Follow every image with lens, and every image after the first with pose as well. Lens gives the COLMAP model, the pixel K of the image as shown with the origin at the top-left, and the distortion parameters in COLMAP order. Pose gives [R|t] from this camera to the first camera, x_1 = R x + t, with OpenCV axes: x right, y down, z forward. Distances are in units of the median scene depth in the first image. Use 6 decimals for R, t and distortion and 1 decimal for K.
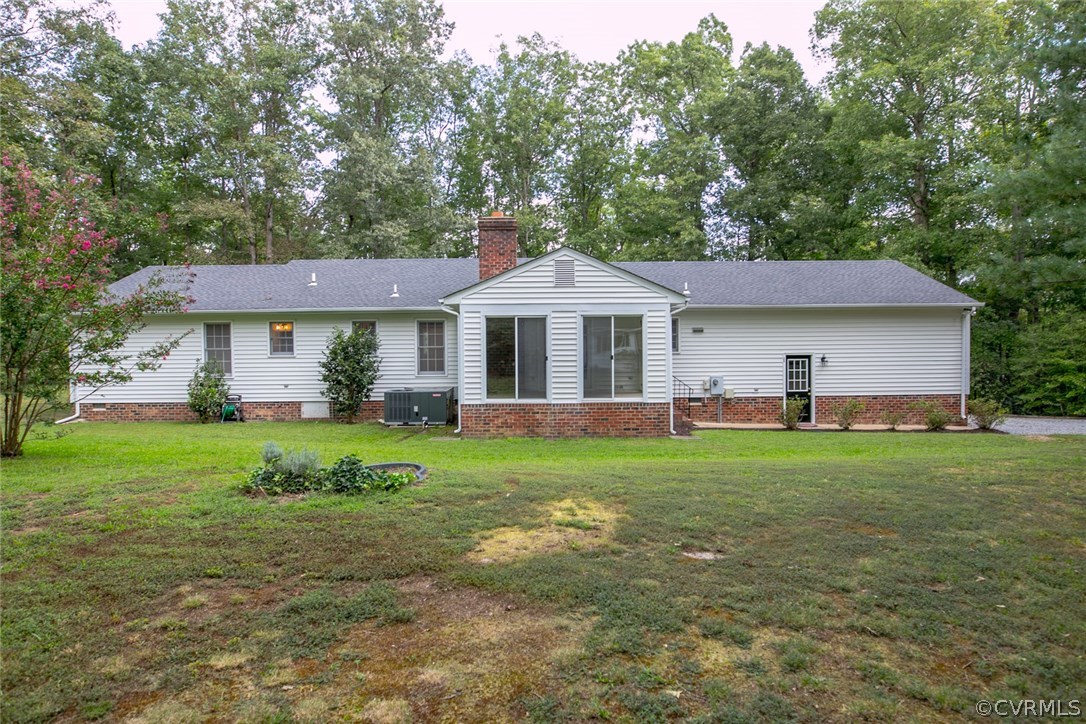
lens RADIAL K [[626.9, 0, 543.0], [0, 626.9, 362.0], [0, 0, 1]] dist [-0.023702, 0.003165]
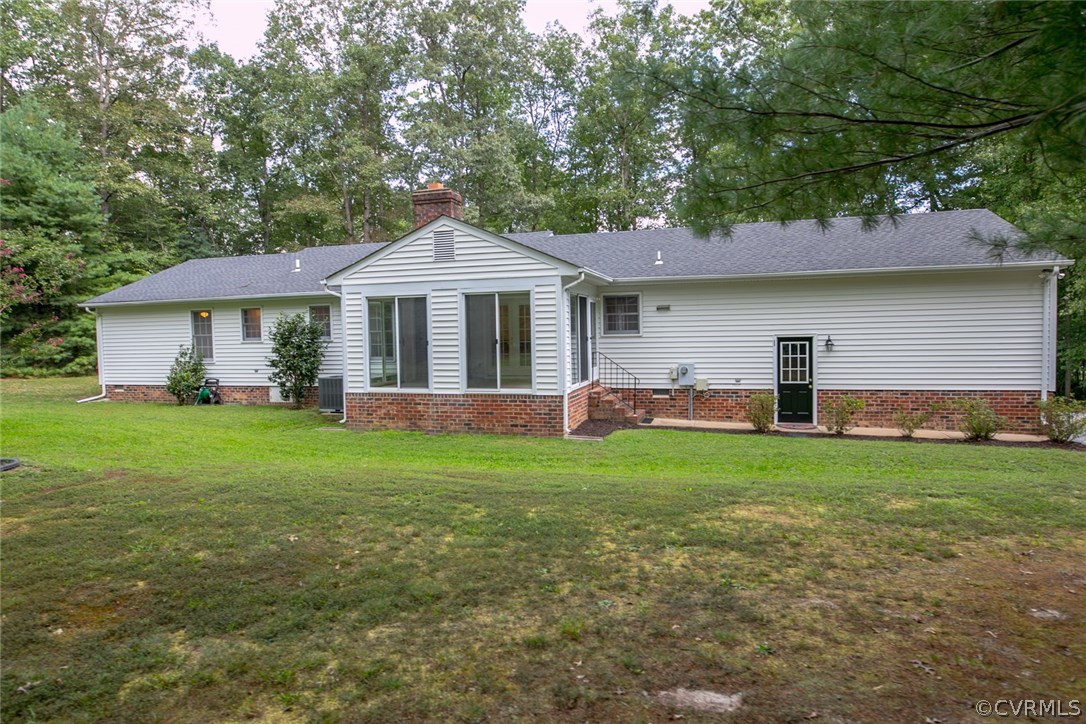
lens RADIAL K [[626.9, 0, 543.0], [0, 626.9, 362.0], [0, 0, 1]] dist [-0.023702, 0.003165]
pose [[0.955571, 0.004508, -0.294727, 0.348532], [0.003295, 0.999657, 0.025975, -0.001147], [0.294743, -0.025792, 0.955228, 0.162903]]
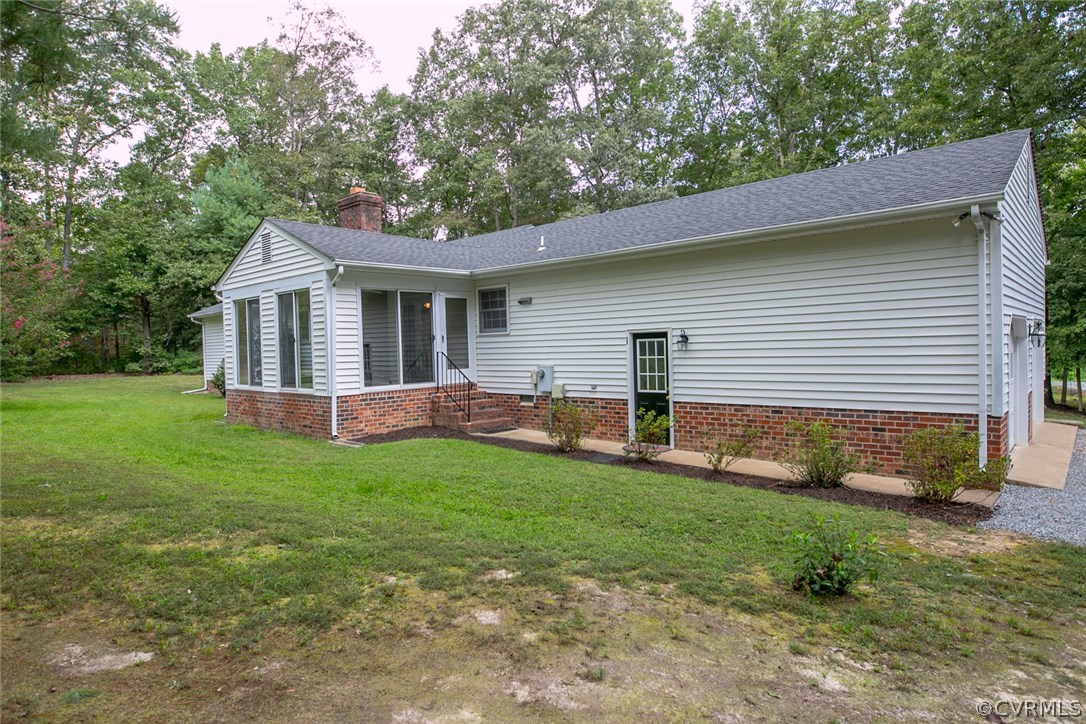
lens RADIAL K [[626.9, 0, 543.0], [0, 626.9, 362.0], [0, 0, 1]] dist [-0.023702, 0.003165]
pose [[0.731411, 0.007583, -0.681895, 0.769562], [0.002331, 0.999905, 0.013620, 0.009346], [0.681933, -0.011551, 0.731323, 0.501371]]
